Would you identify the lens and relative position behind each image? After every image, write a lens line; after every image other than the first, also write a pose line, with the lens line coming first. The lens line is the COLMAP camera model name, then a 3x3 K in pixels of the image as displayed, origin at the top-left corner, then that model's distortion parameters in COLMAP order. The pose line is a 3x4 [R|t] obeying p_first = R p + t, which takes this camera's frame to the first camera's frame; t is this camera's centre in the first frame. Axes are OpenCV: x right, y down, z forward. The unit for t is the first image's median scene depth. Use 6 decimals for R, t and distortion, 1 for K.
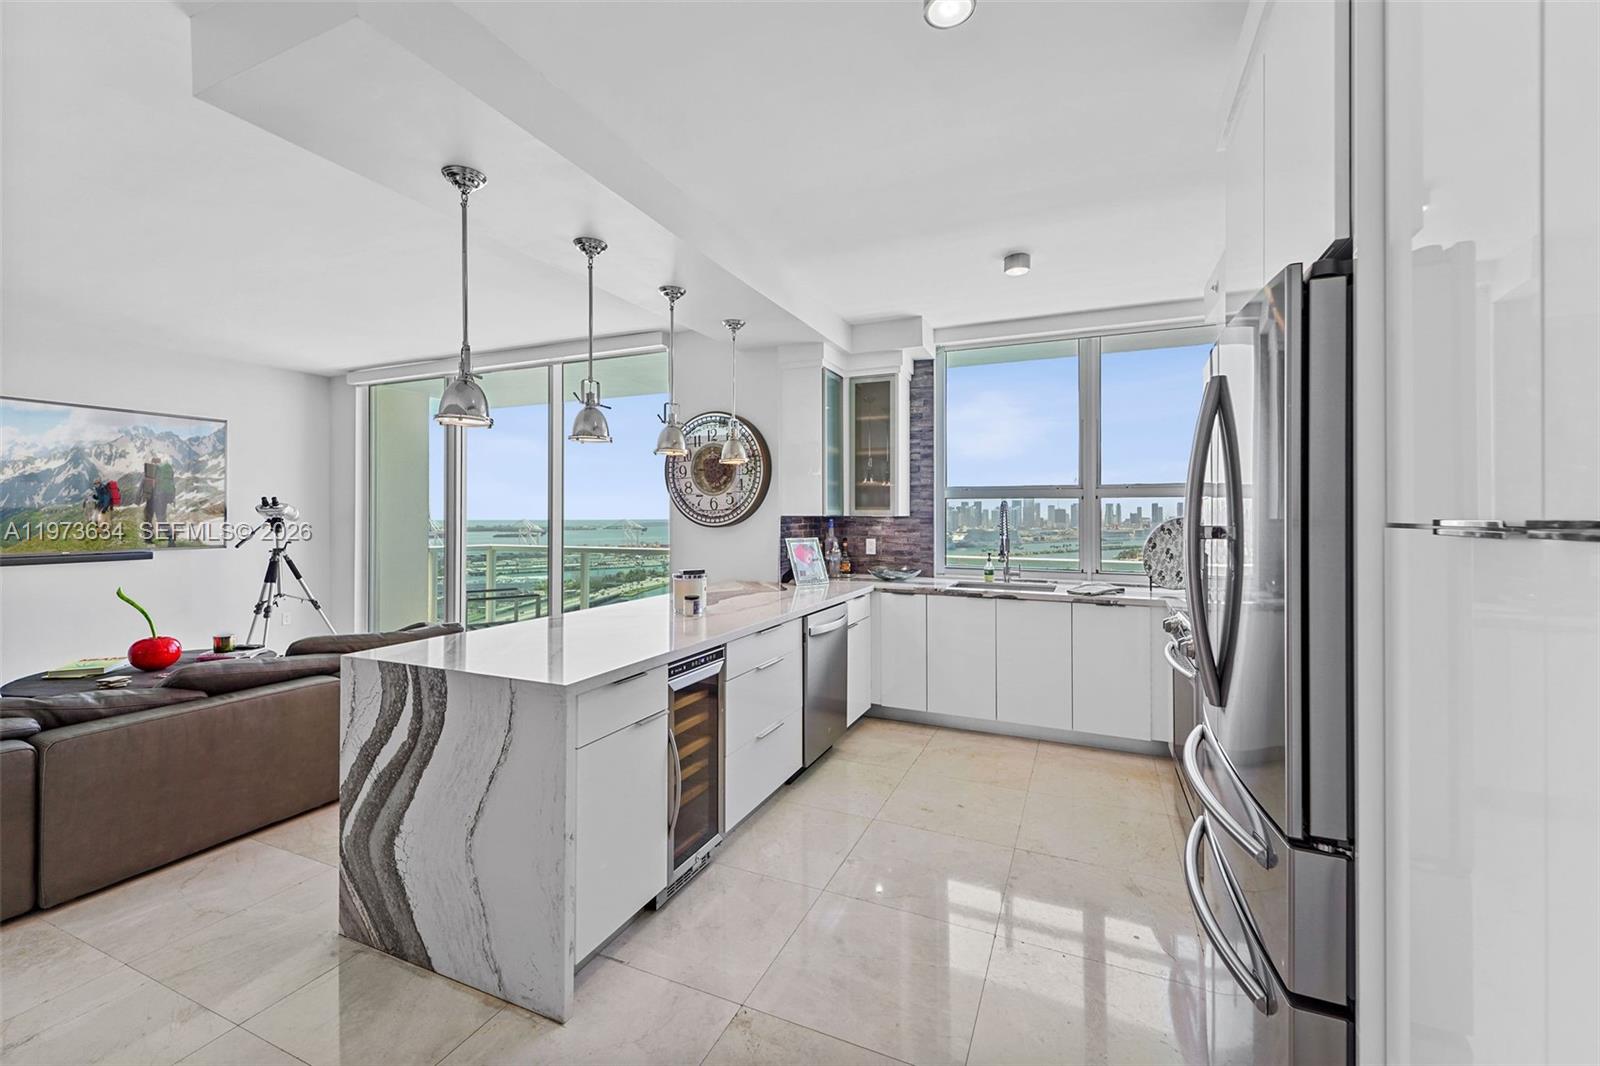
lens RADIAL K [[650.5, 0, 801.1], [0, 650.5, 511.6], [0, 0, 1]] dist [0.013028, -0.000454]
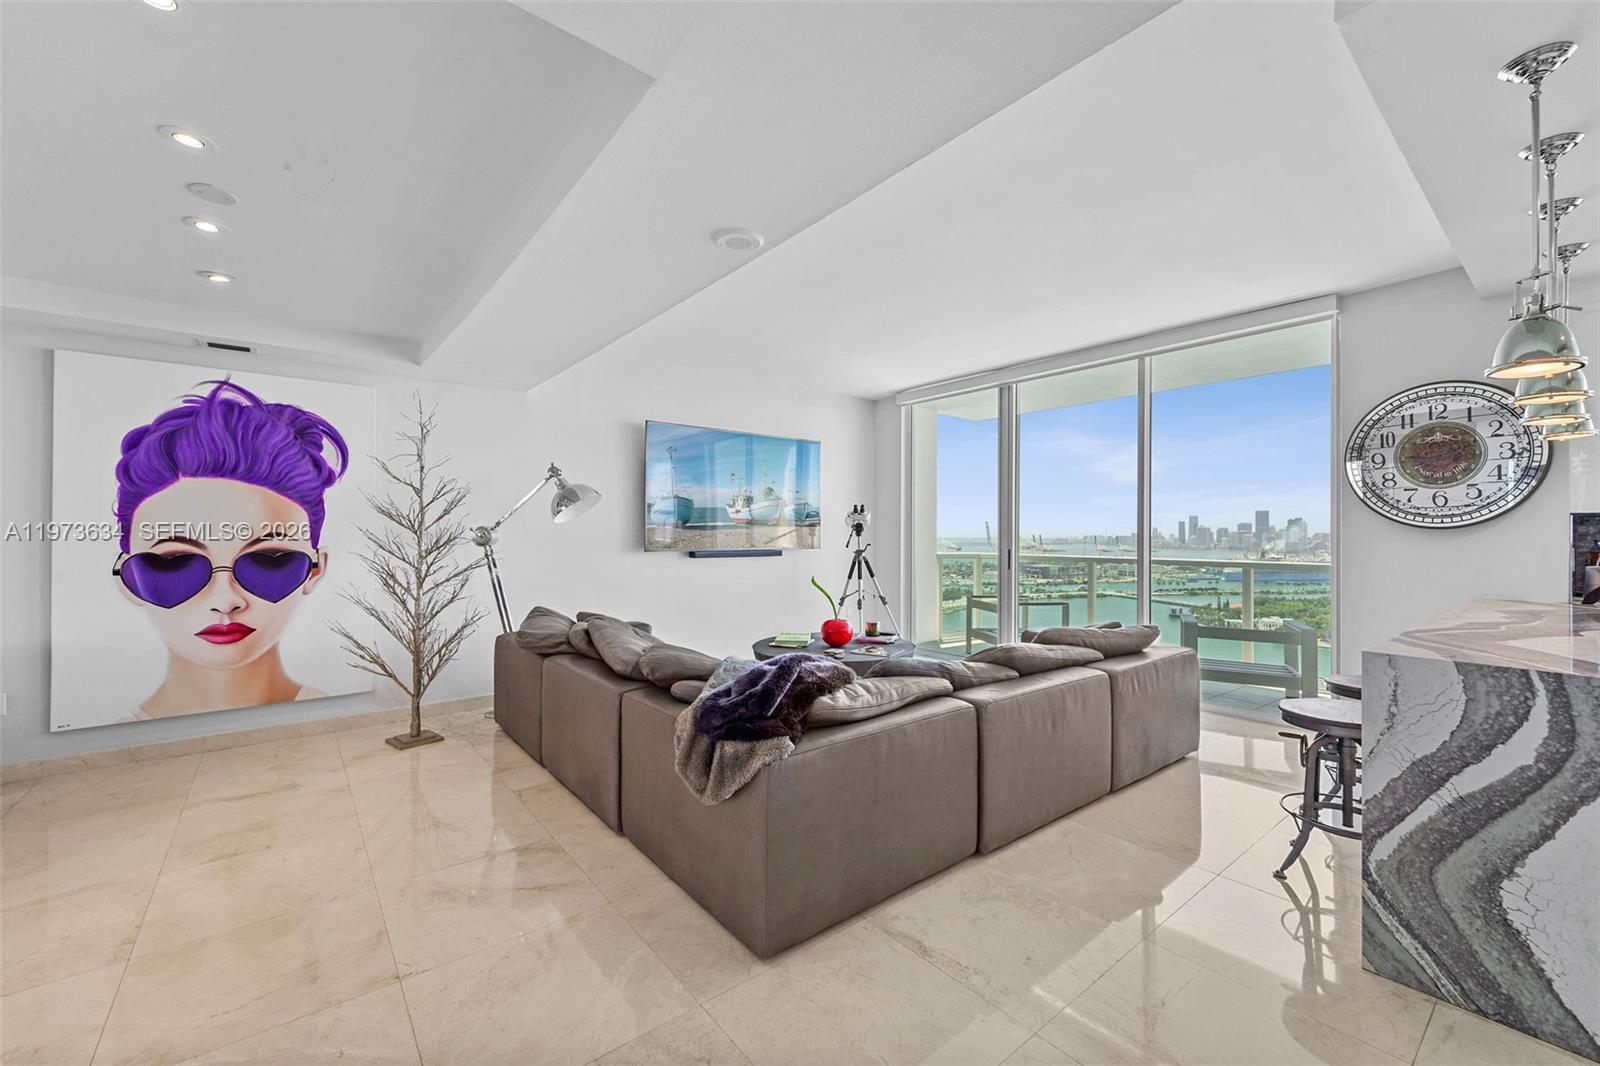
lens RADIAL K [[641.1, 0, 799.2], [0, 641.1, 529.7], [0, 0, 1]] dist [0.020189, -0.007008]
pose [[0.887782, -0.000374, -0.460264, -0.468223], [-0.000849, 0.999997, -0.002450, 0.028579], [0.460264, 0.002566, 0.887779, -0.057210]]
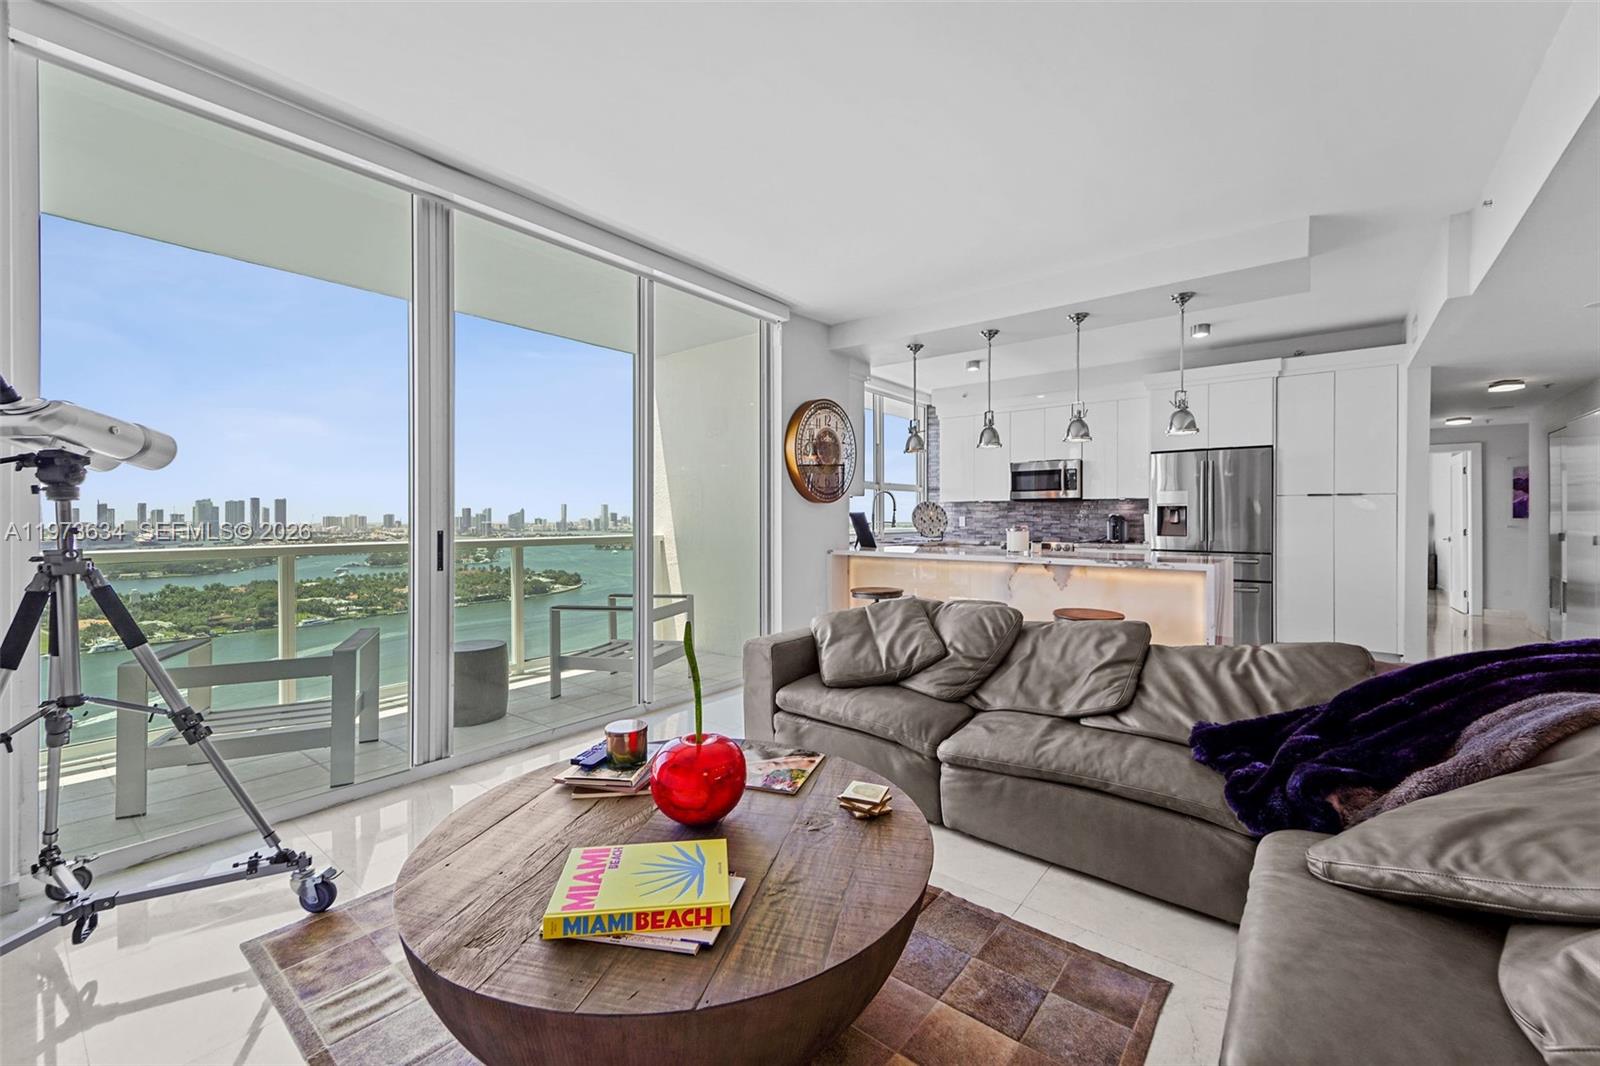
lens RADIAL K [[645.6, 0, 802.4], [0, 645.6, 515.7], [0, 0, 1]] dist [0.021491, -0.007401]
pose [[0.251628, 0.001730, 0.967823, -1.243366], [-0.002250, 0.999997, -0.001203, 0.047909], [-0.967821, -0.001875, 0.251631, 0.772700]]
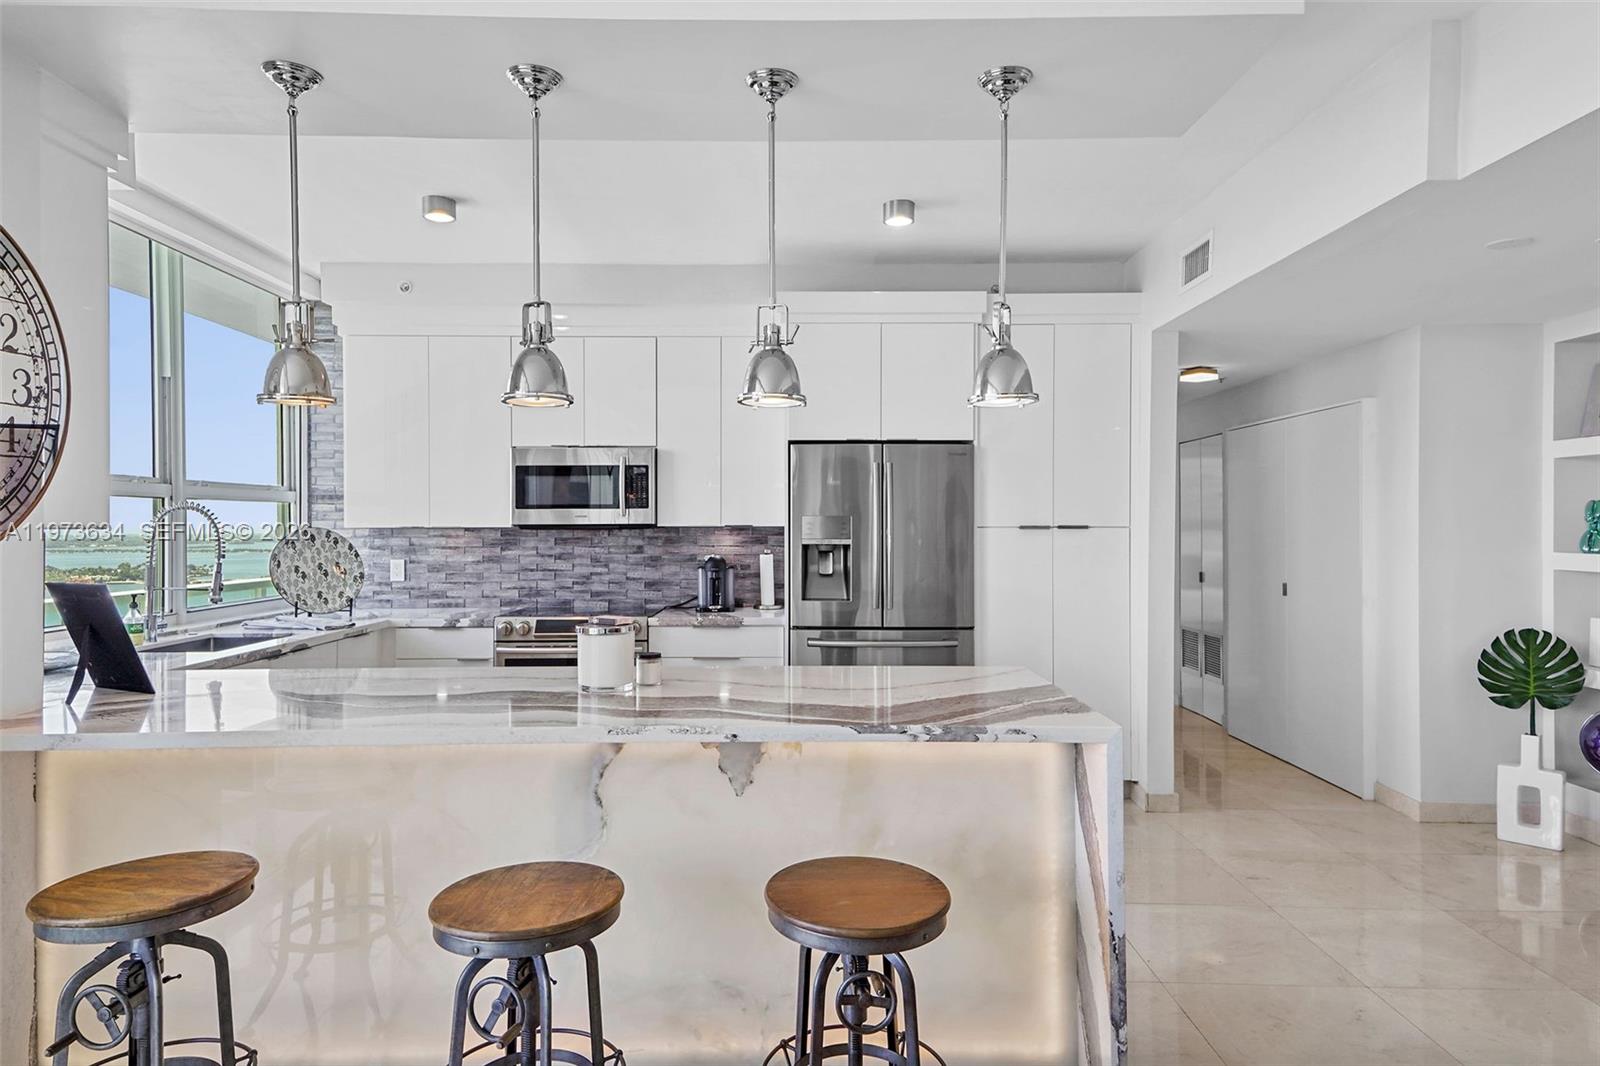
lens RADIAL K [[971.6, 0, 796.0], [0, 971.6, 524.5], [0, 0, 1]] dist [0.082368, -0.042471]
pose [[-0.404926, -0.000181, 0.914349, -0.722938], [-0.003042, 0.999995, -0.001150, 0.004075], [-0.914344, -0.003247, -0.404925, 0.835738]]
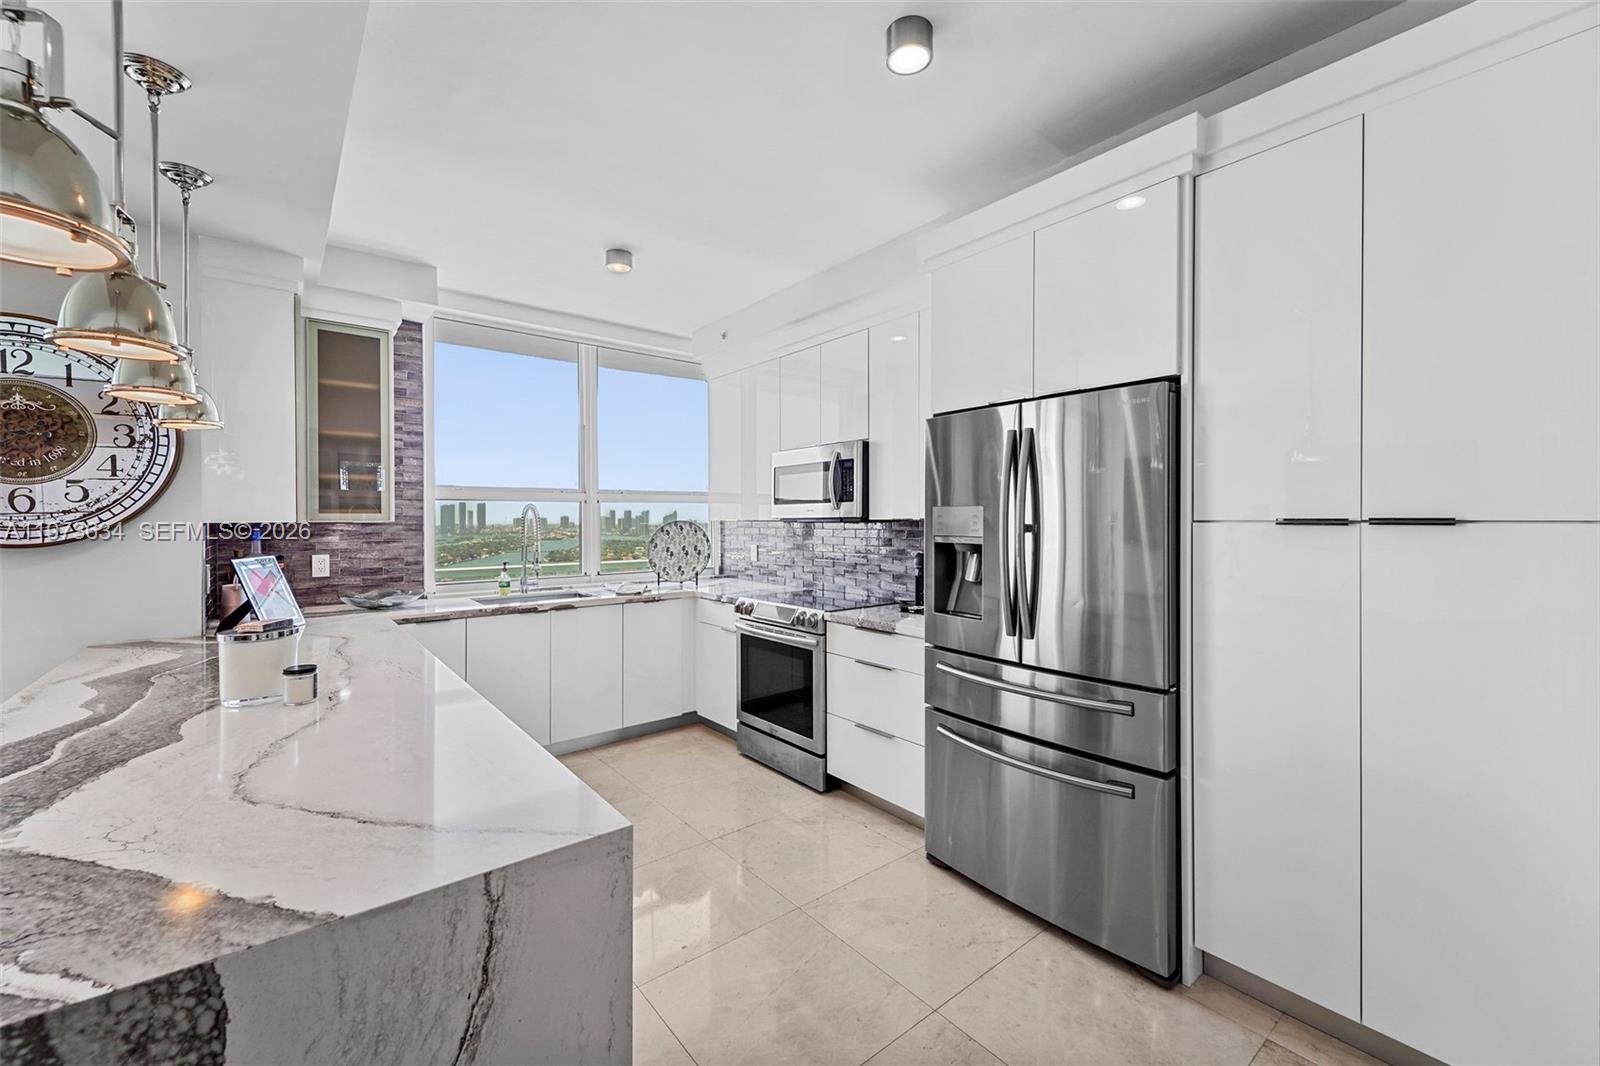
lens RADIAL K [[647.8, 0, 795.5], [0, 647.8, 518.6], [0, 0, 1]] dist [0.018463, -0.005206]
pose [[0.462132, -0.004259, 0.886801, -0.311886], [0.001856, 0.999991, 0.003835, 0.001486], [-0.886809, -0.000126, 0.462136, 0.244510]]
